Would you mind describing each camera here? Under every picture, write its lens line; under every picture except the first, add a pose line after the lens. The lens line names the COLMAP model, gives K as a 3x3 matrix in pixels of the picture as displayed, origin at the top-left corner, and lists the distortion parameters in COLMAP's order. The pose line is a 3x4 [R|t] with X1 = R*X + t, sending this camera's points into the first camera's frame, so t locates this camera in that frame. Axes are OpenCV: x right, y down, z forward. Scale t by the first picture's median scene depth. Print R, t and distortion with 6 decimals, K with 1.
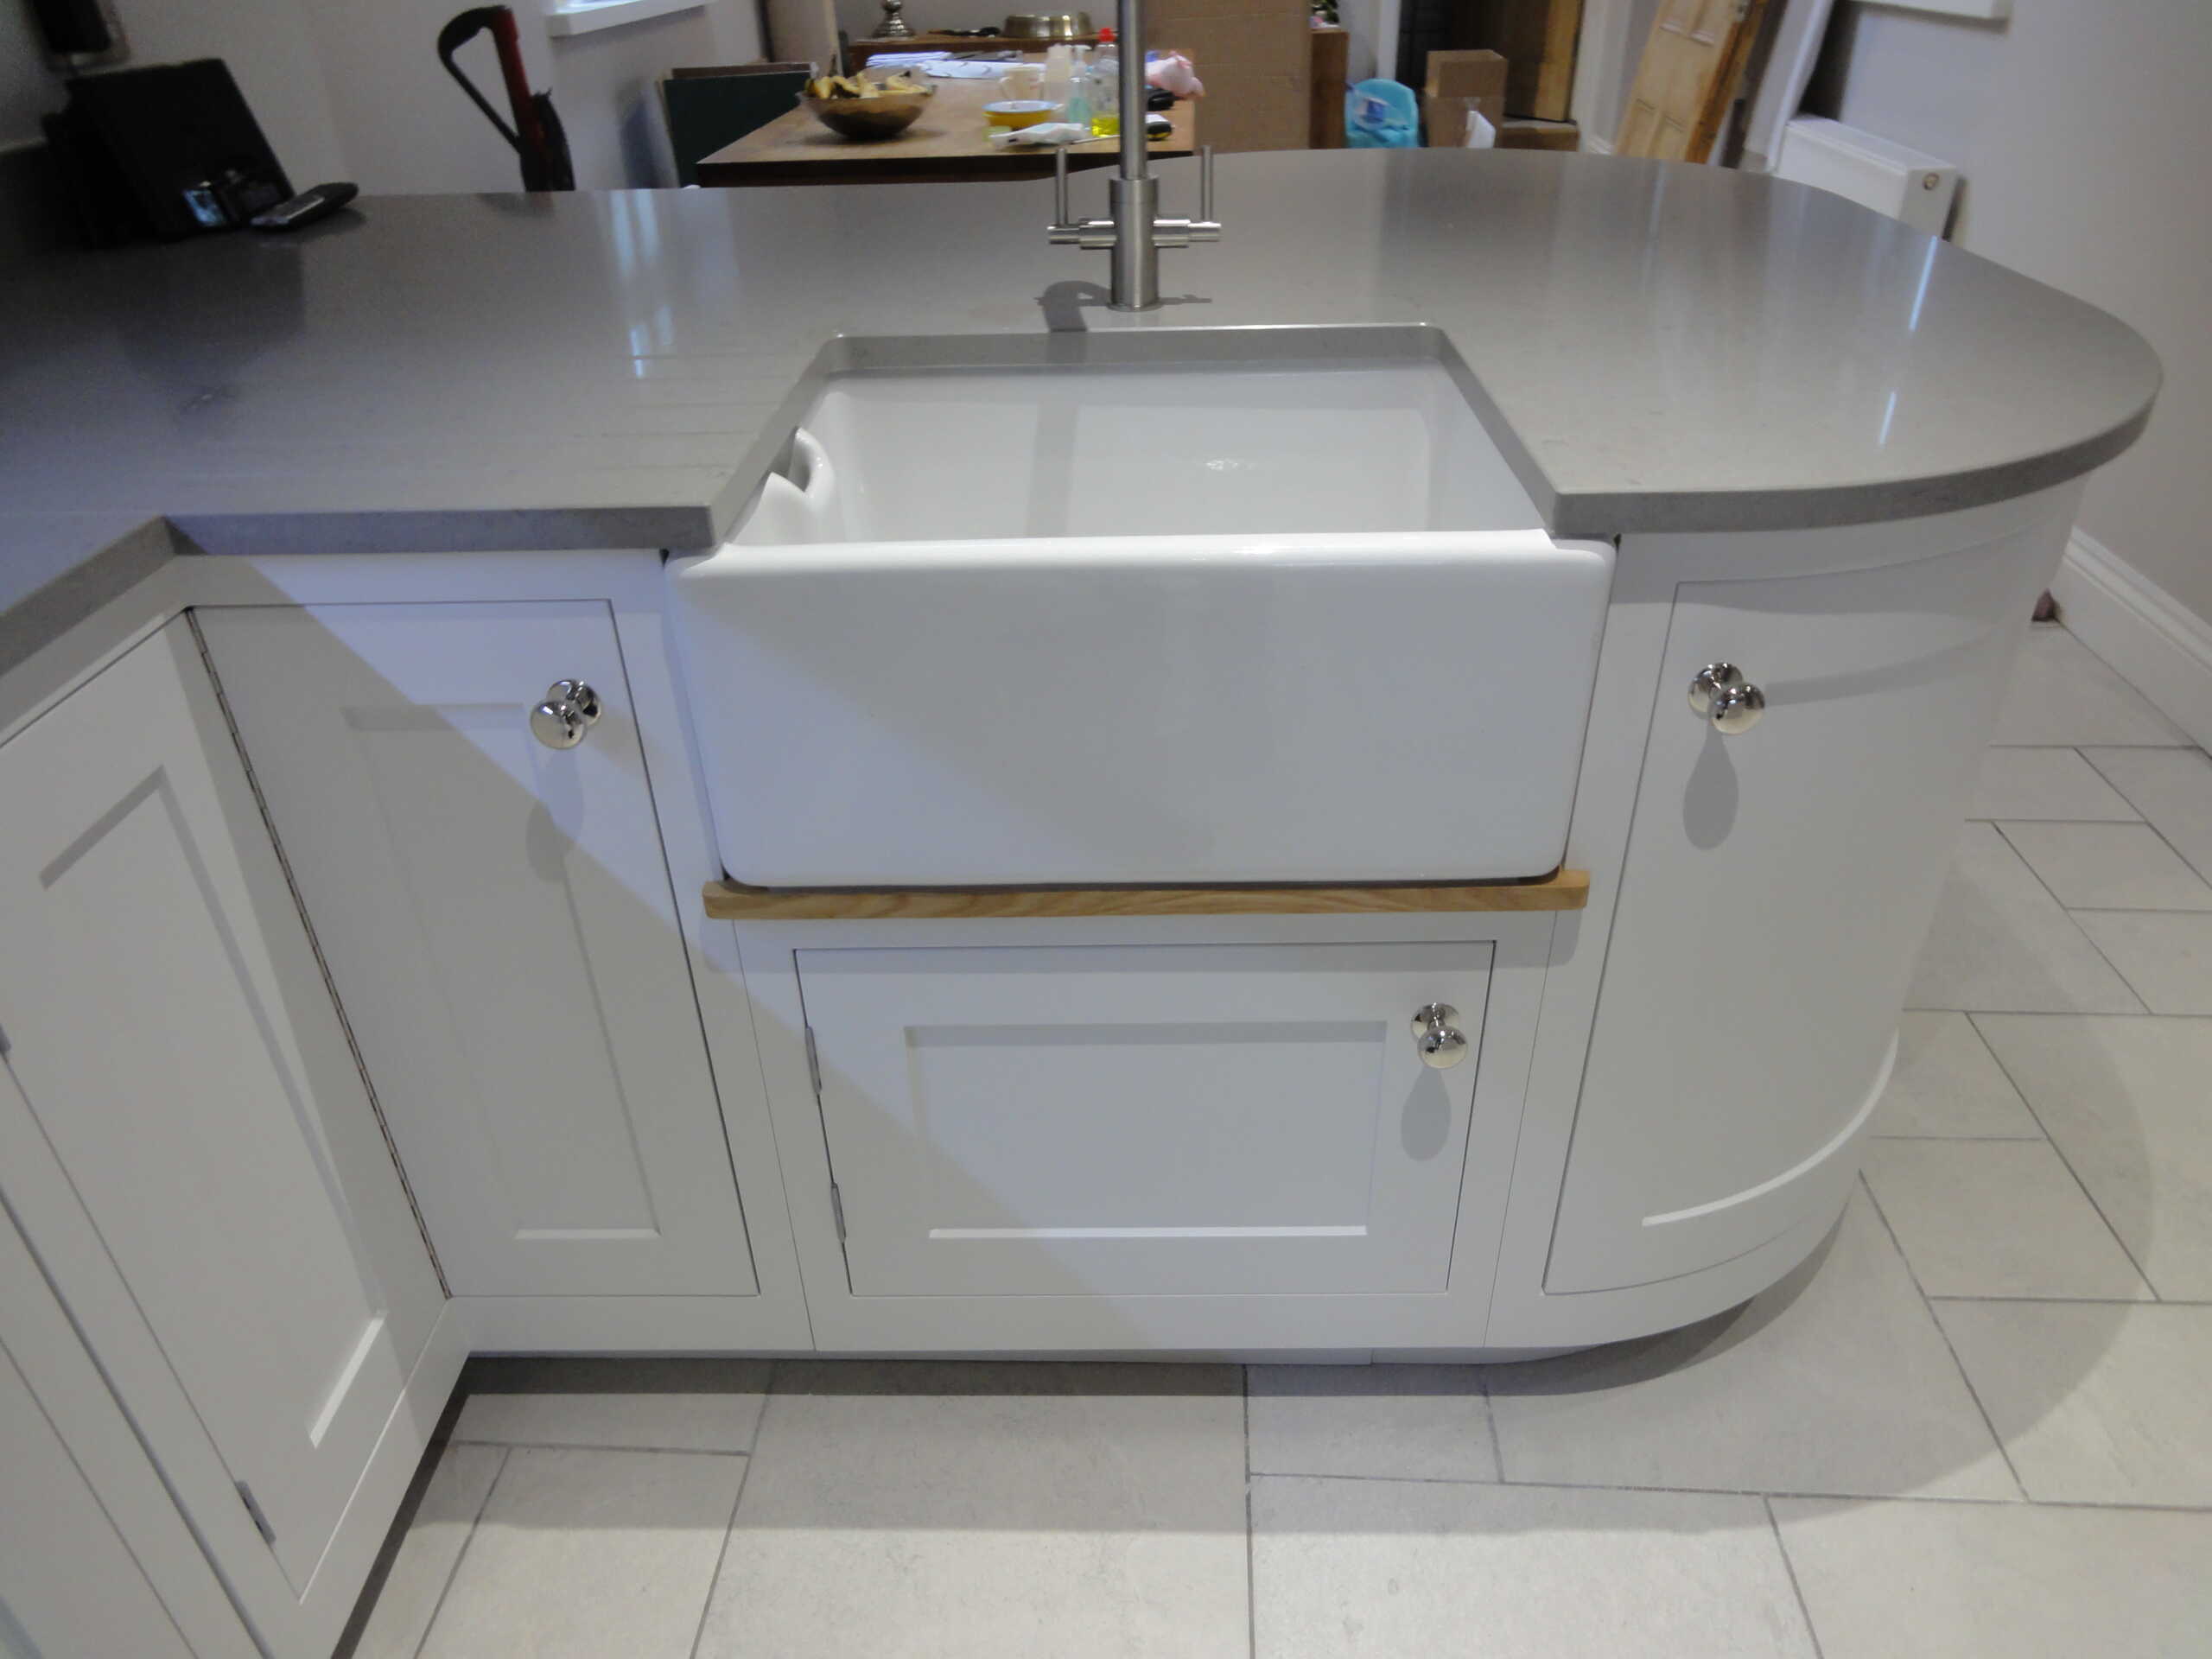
lens RADIAL K [[1488.2, 0, 1105.3], [0, 1488.2, 828.3], [0, 0, 1]] dist [-0.004637, 0.007301]
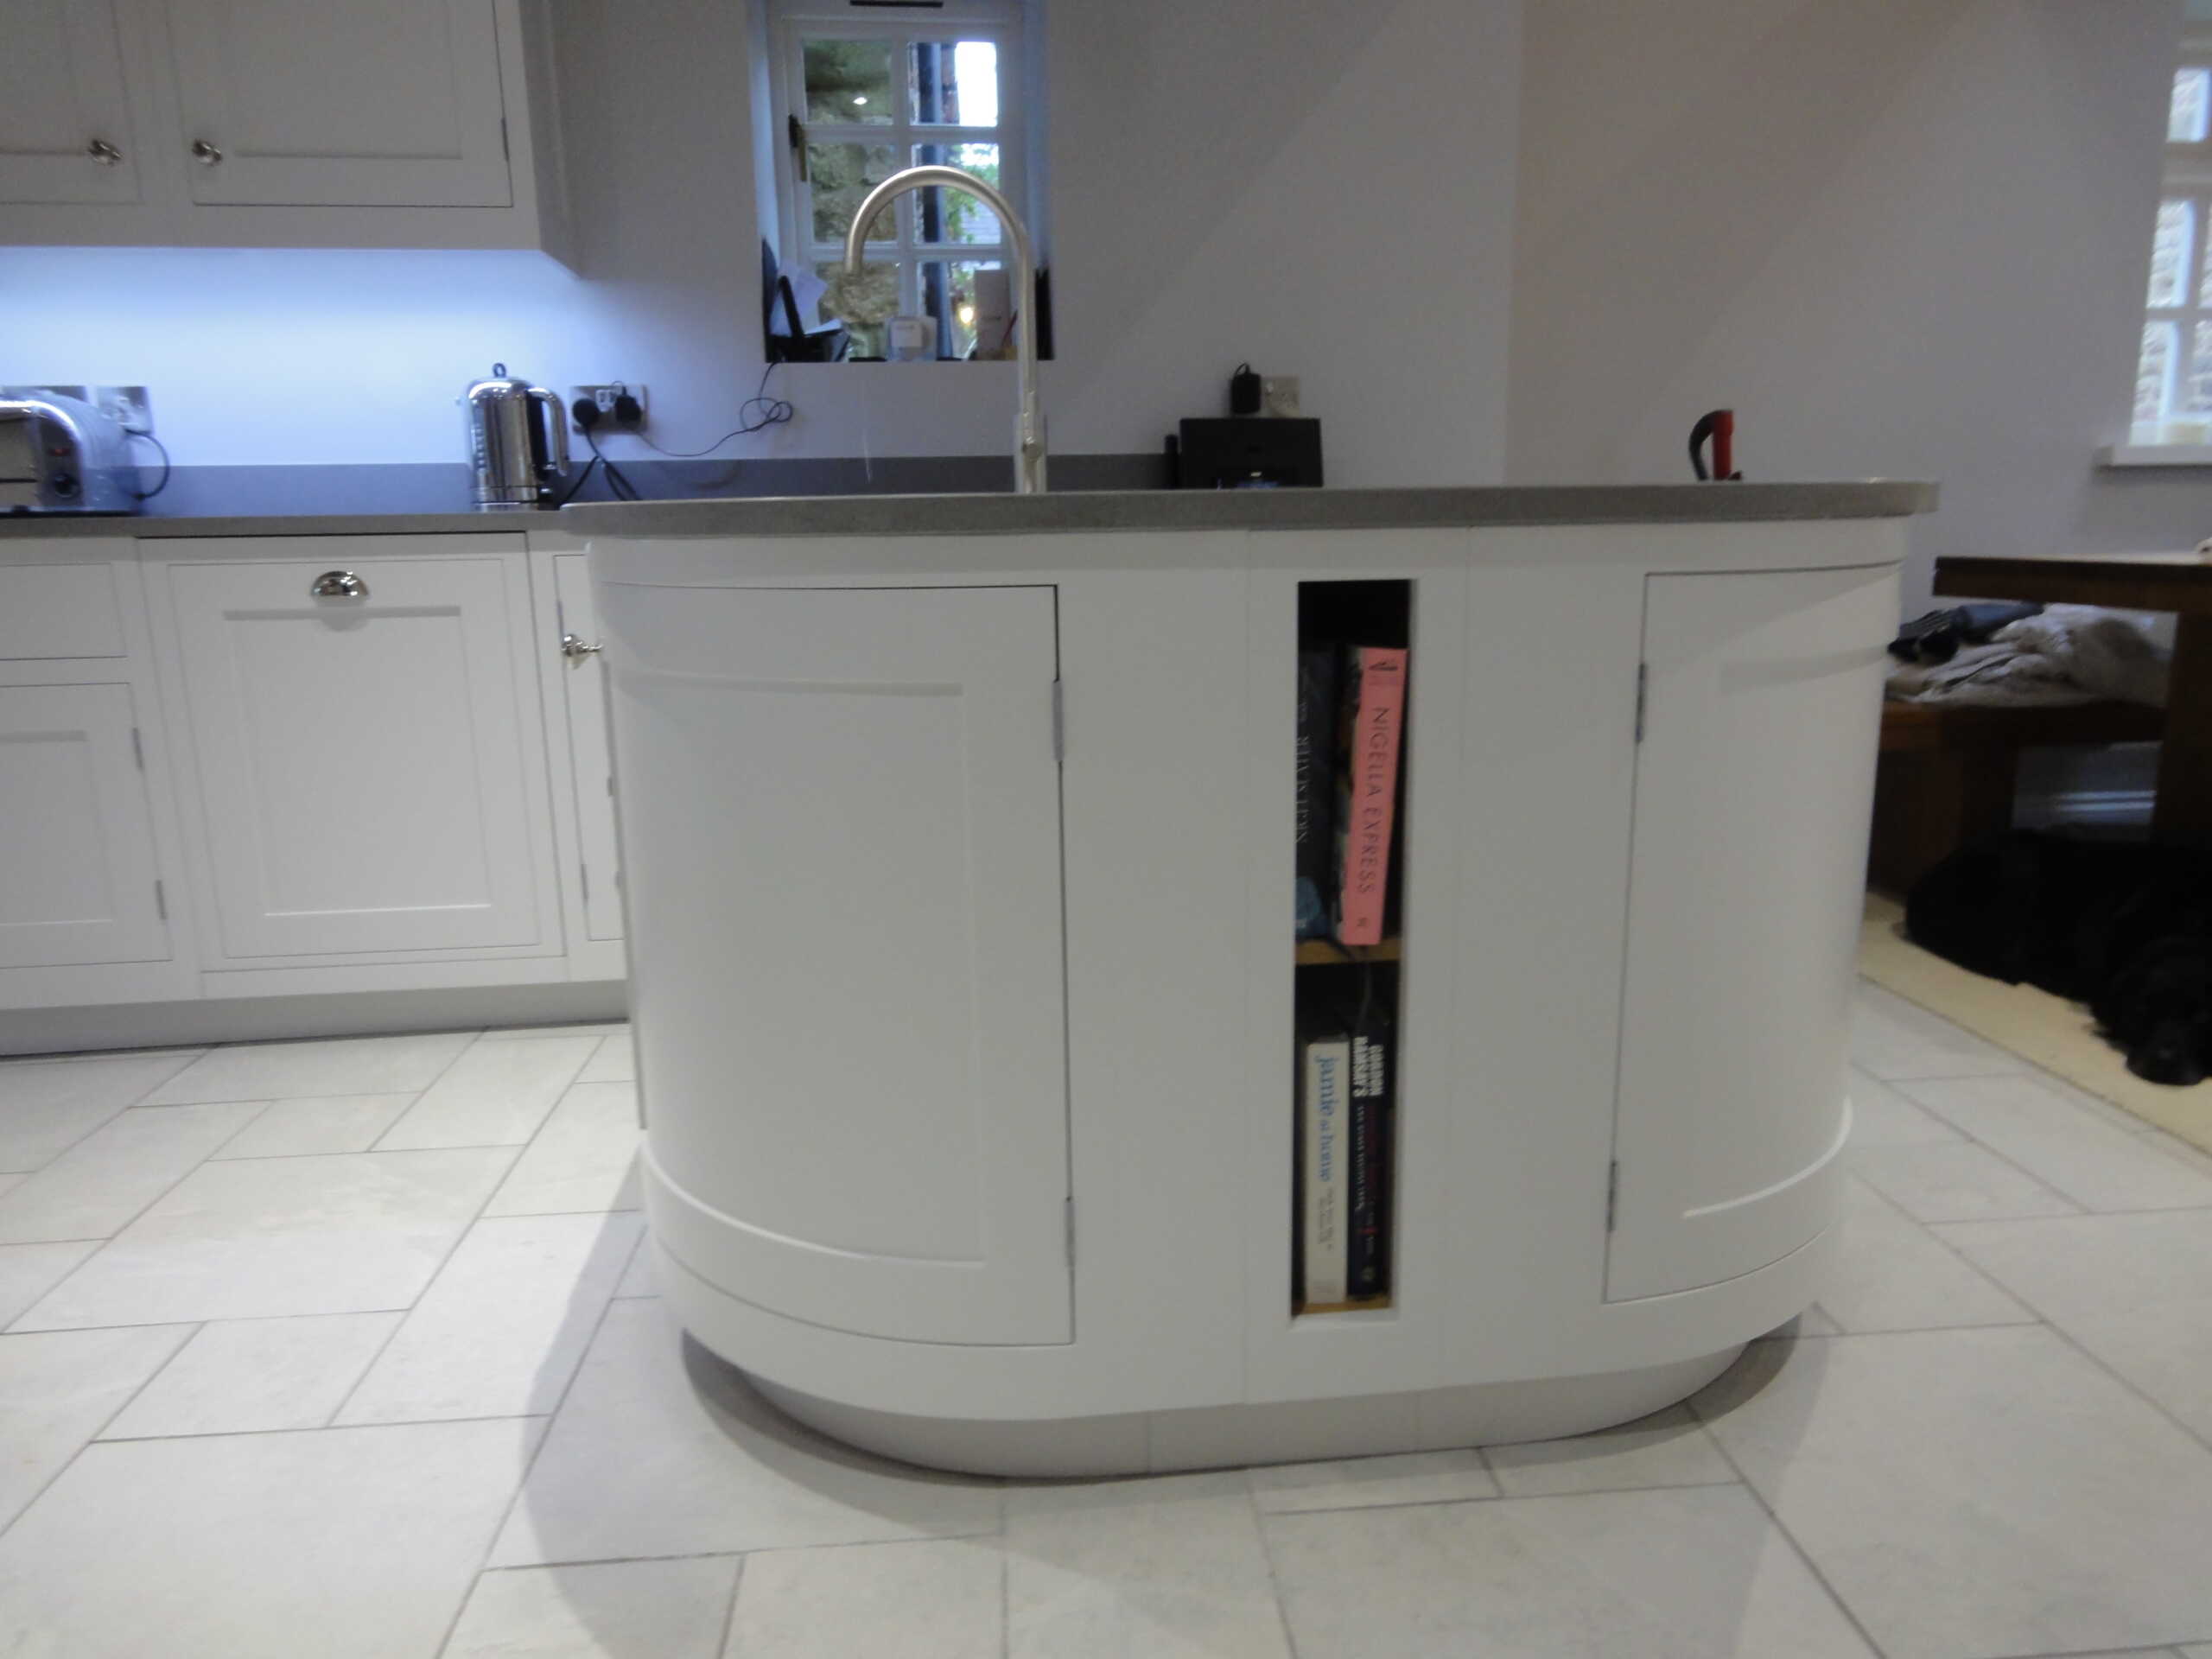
lens RADIAL K [[1488.2, 0, 1096.3], [0, 1488.2, 832.0], [0, 0, 1]] dist [-0.004637, 0.007301]
pose [[0.127707, 0.223631, -0.966271, 1.462669], [-0.515834, 0.847092, 0.127873, -0.282915], [0.847117, 0.482105, 0.223536, 0.861882]]
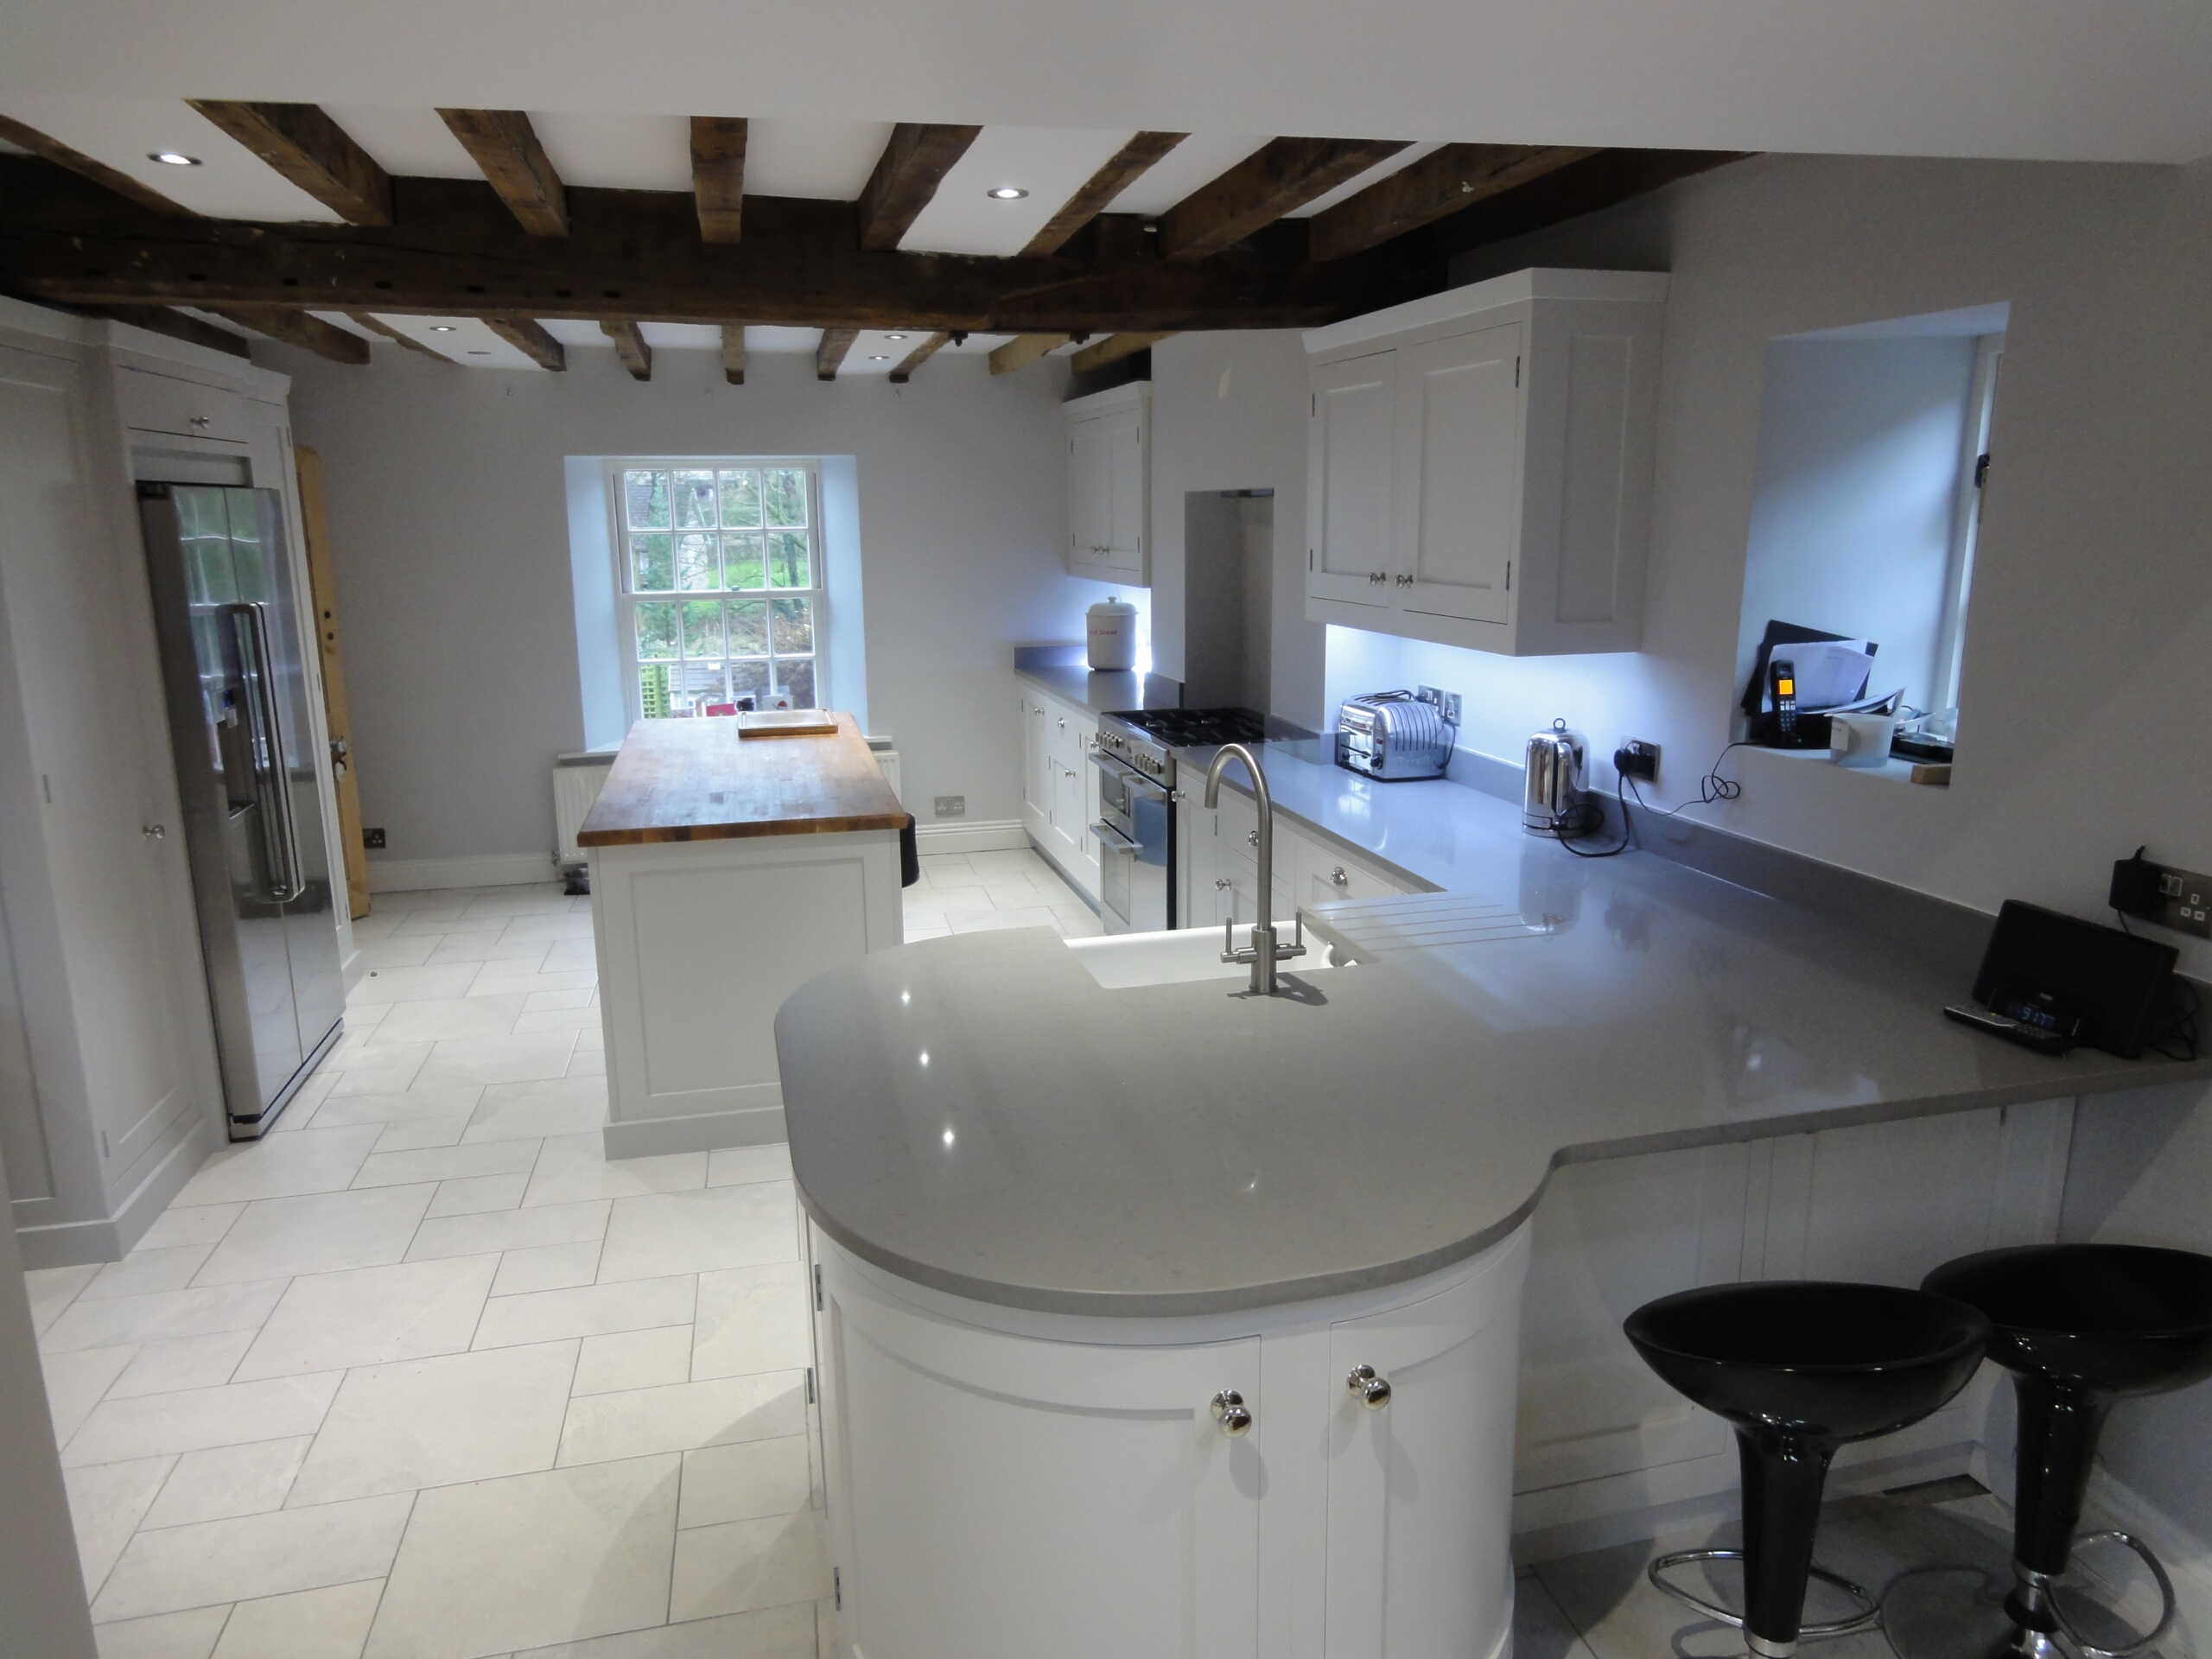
lens RADIAL K [[1488.2, 0, 1111.4], [0, 1488.2, 837.9], [0, 0, 1]] dist [-0.004637, 0.007301]
pose [[-0.961271, 0.092098, -0.259761, 0.660293], [-0.118339, 0.713278, 0.690818, -1.739459], [0.248905, 0.694803, -0.674755, 2.050278]]
